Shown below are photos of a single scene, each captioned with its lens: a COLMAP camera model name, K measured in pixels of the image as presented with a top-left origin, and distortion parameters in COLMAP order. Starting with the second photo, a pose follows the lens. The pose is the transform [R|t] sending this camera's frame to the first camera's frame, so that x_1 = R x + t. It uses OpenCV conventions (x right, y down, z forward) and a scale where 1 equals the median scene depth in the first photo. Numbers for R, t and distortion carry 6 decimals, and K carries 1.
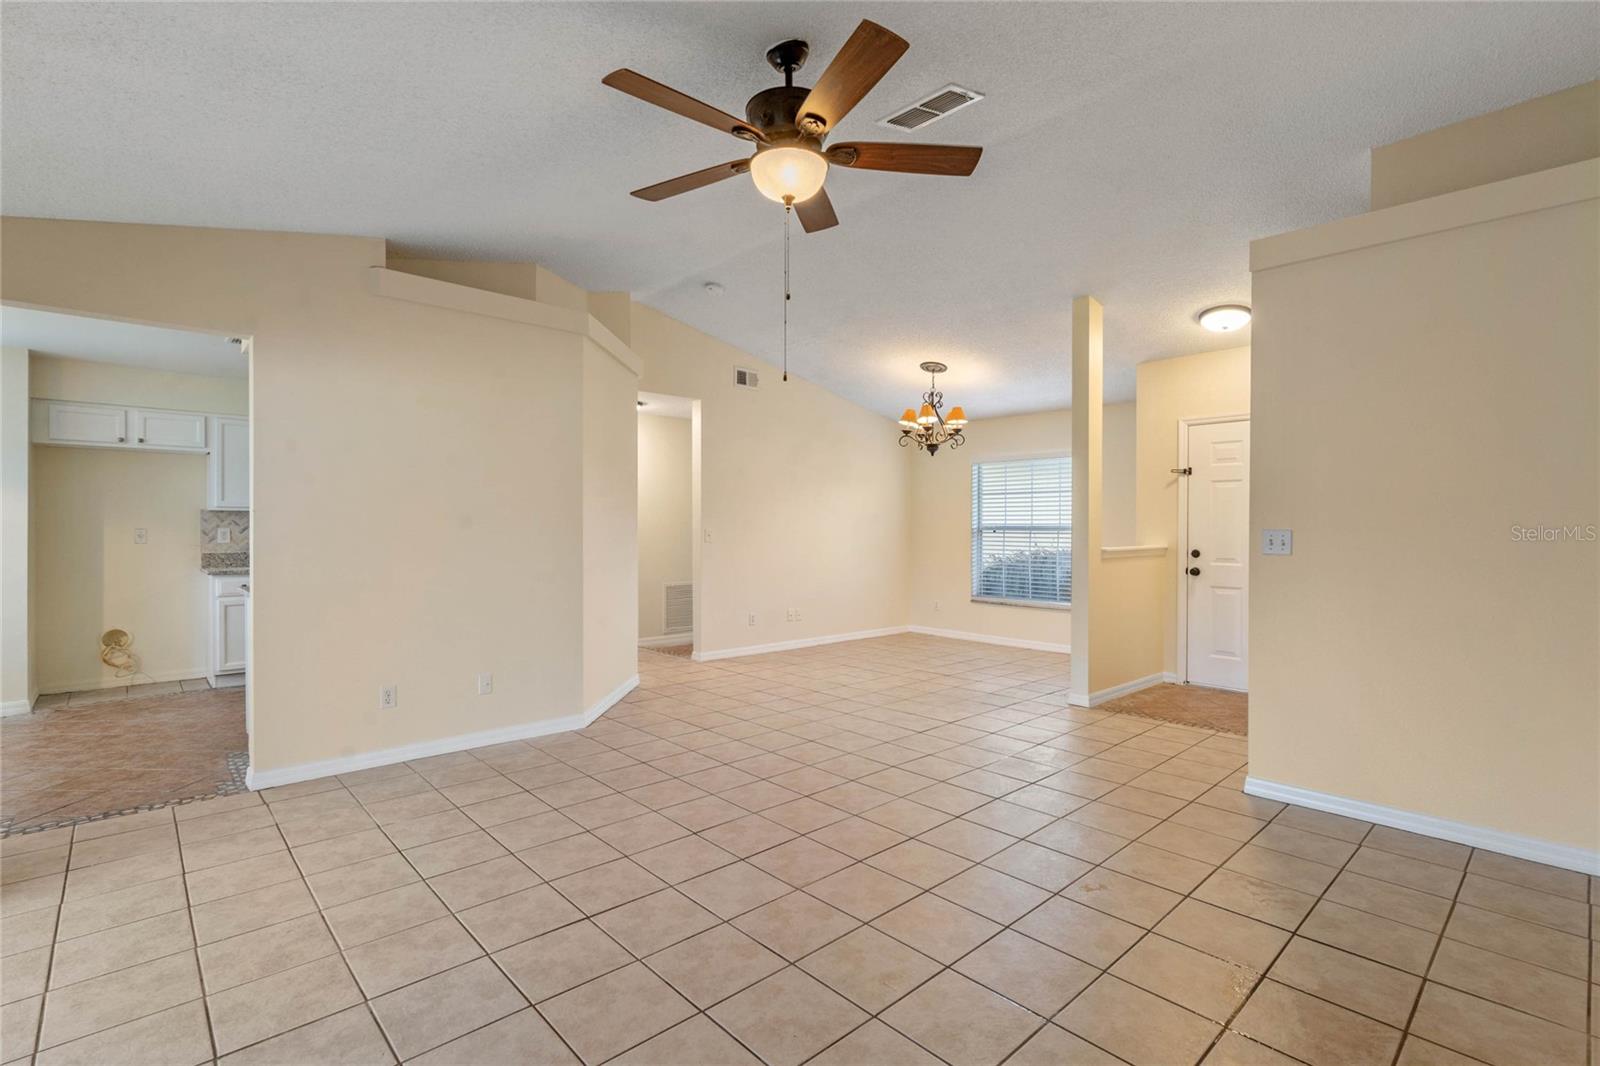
lens RADIAL K [[751.4, 0, 783.5], [0, 751.4, 533.7], [0, 0, 1]] dist [0.007229, 0.000427]
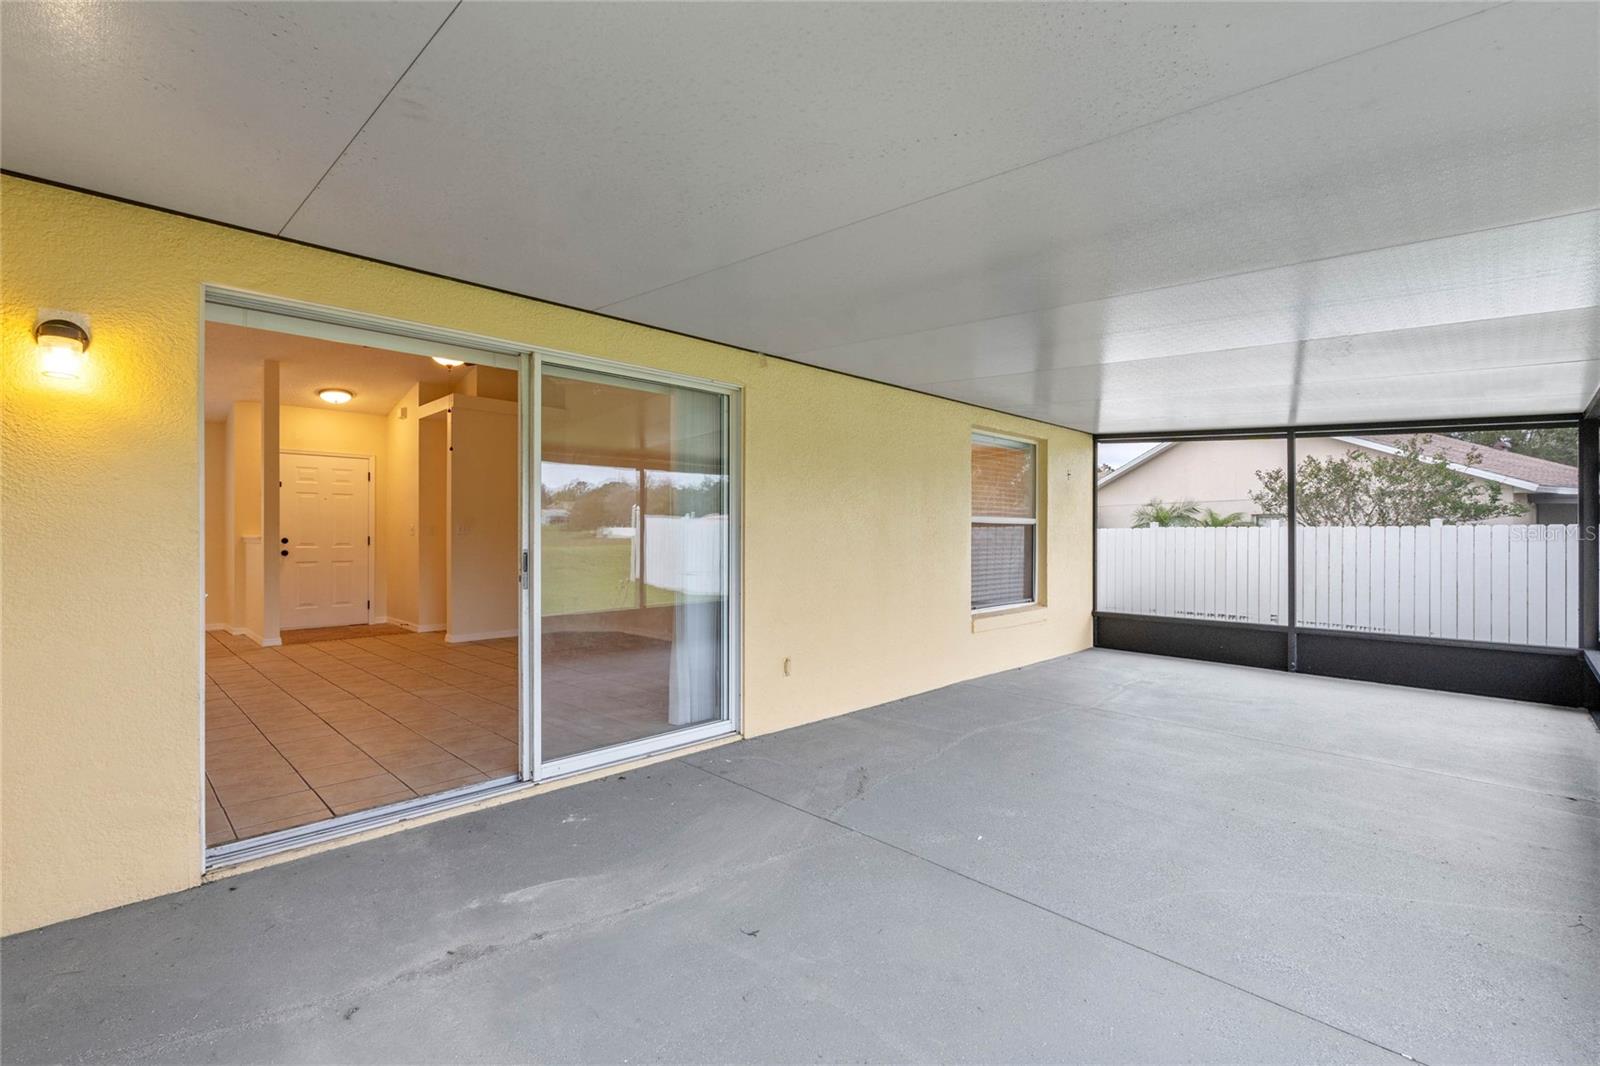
lens RADIAL K [[725.3, 0, 800.0], [0, 725.3, 533.0], [0, 0, 1]] dist [-0.001260, -0.000167]
pose [[-0.033438, -0.005764, 0.999424, -0.769857], [0.005127, 0.999969, 0.005939, 0.006915], [-0.999428, 0.005322, -0.033407, 0.034886]]
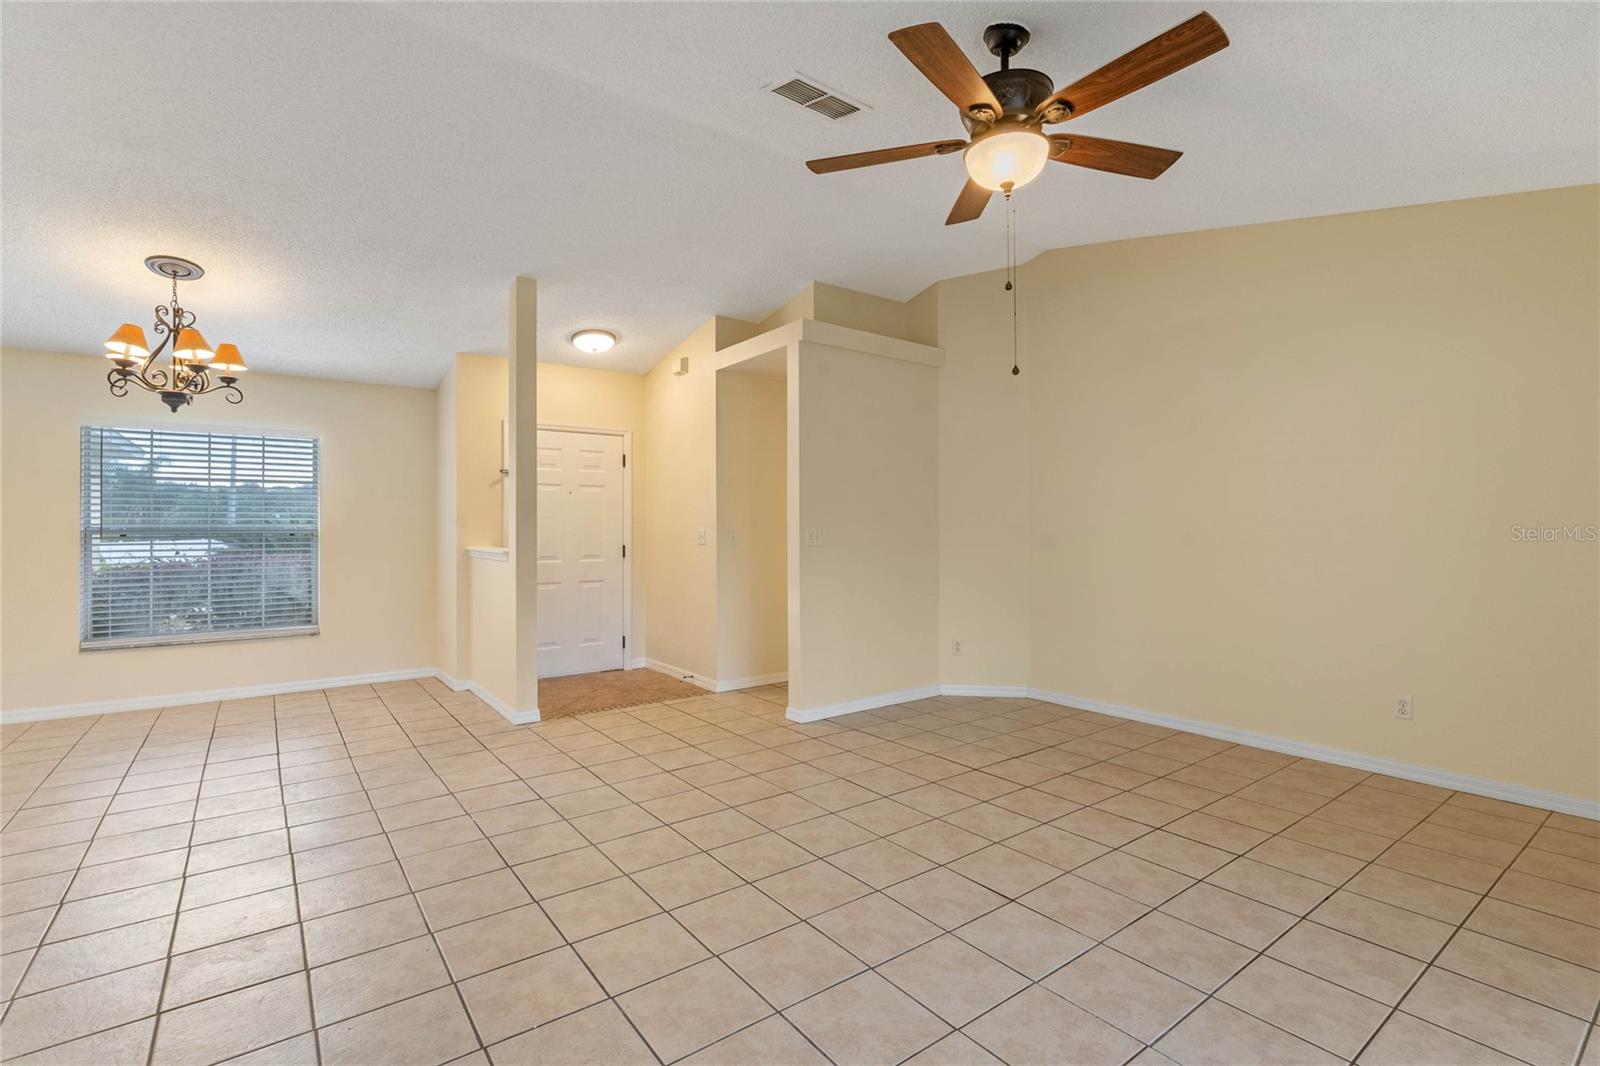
lens RADIAL K [[726.5, 0, 825.4], [0, 726.5, 517.7], [0, 0, 1]] dist [0.001663, 0.000207]
pose [[0.088286, 0.011833, 0.996025, -0.344914], [0.013256, 0.999827, -0.013053, -0.002830], [-0.996007, 0.014356, 0.088114, 0.424725]]
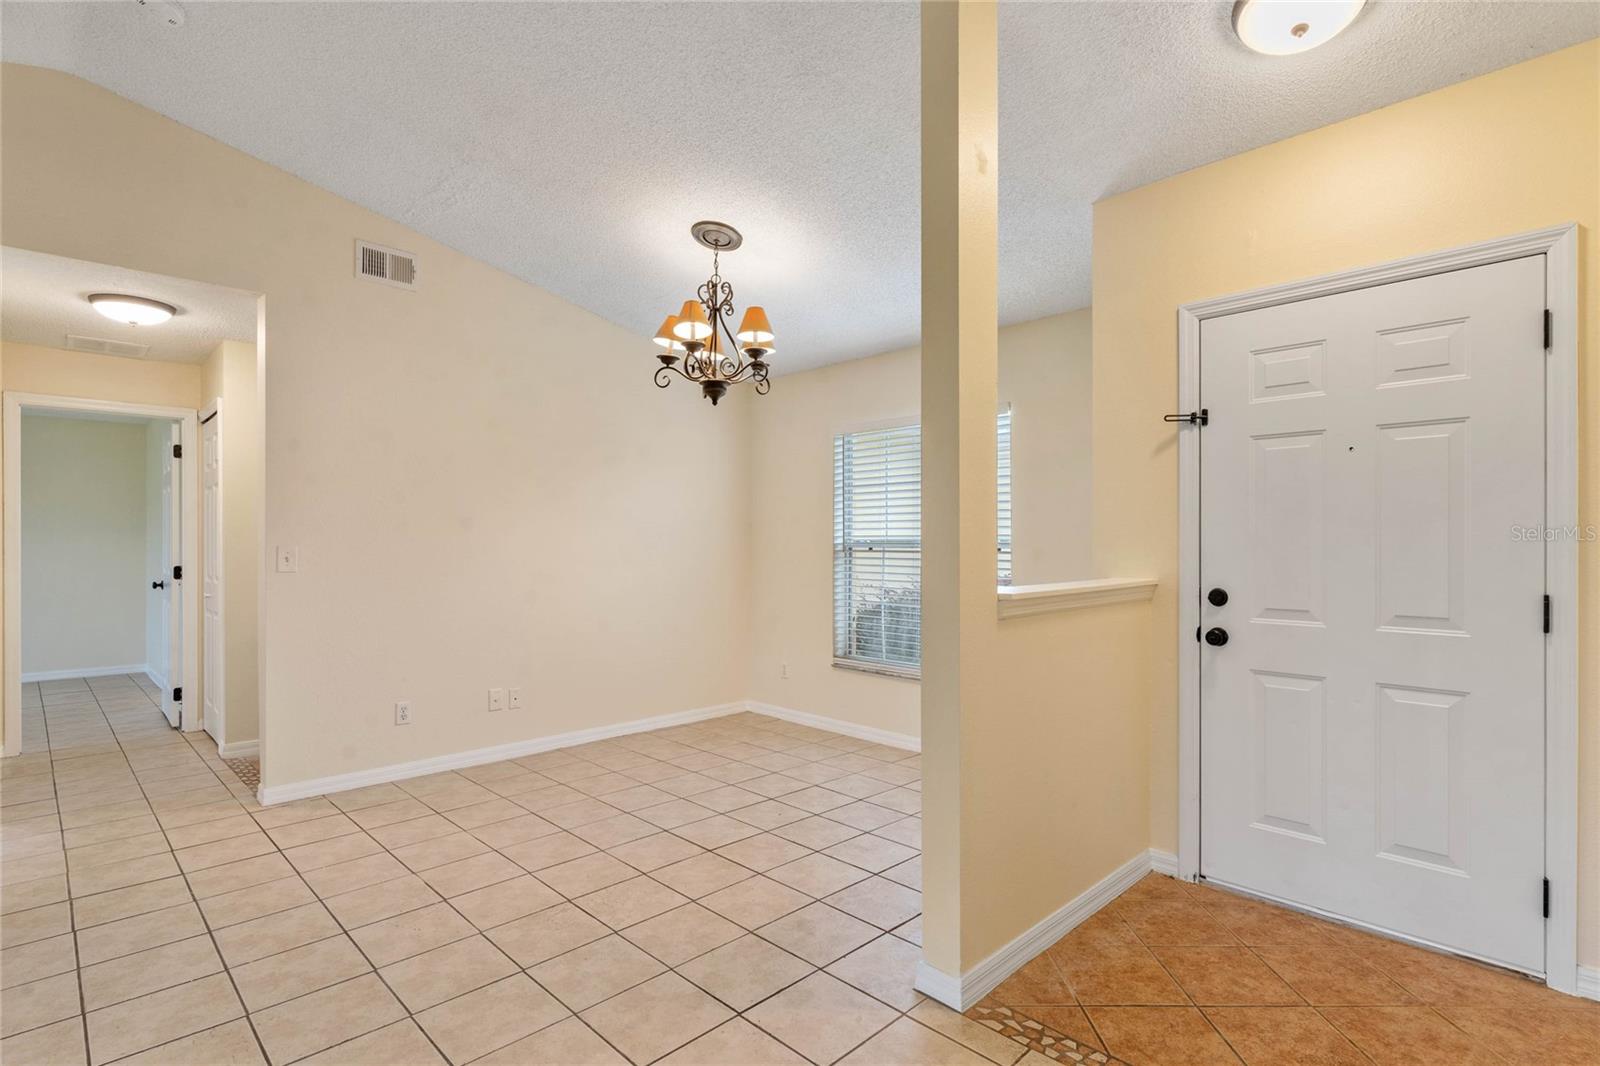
lens RADIAL K [[783.2, 0, 787.6], [0, 783.2, 543.9], [0, 0, 1]] dist [-0.003301, -0.000034]
pose [[0.999267, -0.001491, 0.038250, 0.228980], [0.001835, 0.999958, -0.008958, -0.001767], [-0.038236, 0.009021, 0.999228, 0.457042]]
